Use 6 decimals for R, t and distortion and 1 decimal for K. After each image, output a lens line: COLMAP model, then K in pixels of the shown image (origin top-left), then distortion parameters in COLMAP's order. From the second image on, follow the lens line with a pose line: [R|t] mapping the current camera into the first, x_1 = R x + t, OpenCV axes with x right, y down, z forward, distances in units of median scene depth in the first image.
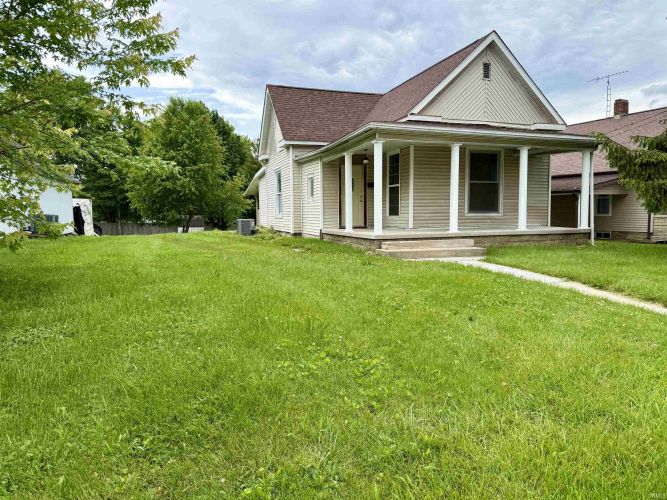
lens RADIAL K [[492.7, 0, 333.5], [0, 492.7, 250.0], [0, 0, 1]] dist [0.130549, -0.191680]
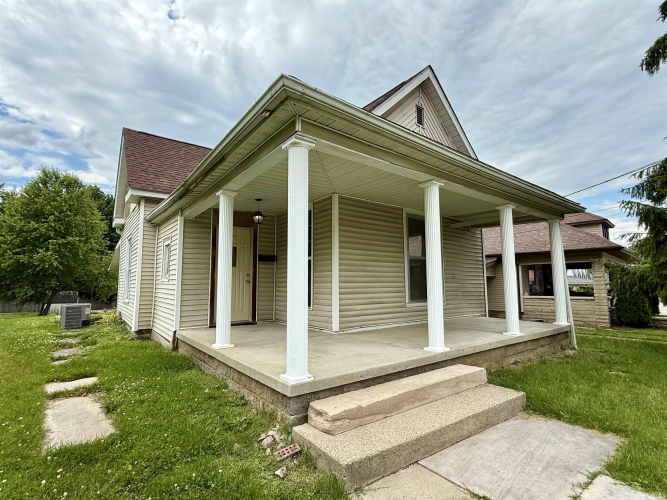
lens RADIAL K [[359.6, 0, 333.5], [0, 359.6, 250.0], [0, 0, 1]] dist [-0.014433, -0.000161]
pose [[0.955085, 0.034609, 0.294303, 0.023998], [0.017318, 0.984940, -0.172027, -0.060352], [-0.295824, 0.169397, 0.940103, 0.538610]]
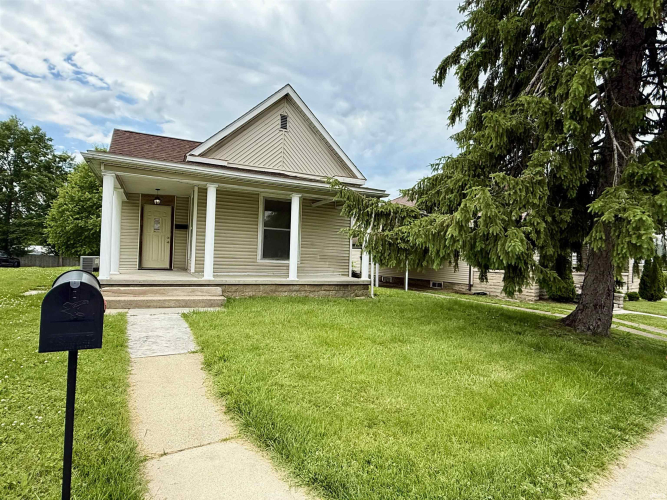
lens RADIAL K [[403.3, 0, 333.5], [0, 403.3, 250.0], [0, 0, 1]] dist [0.026718, -0.085997]
pose [[0.995547, 0.043238, 0.083767, 0.334733], [-0.035519, 0.995167, -0.091548, -0.023819], [-0.087321, 0.088165, 0.992271, 0.188538]]
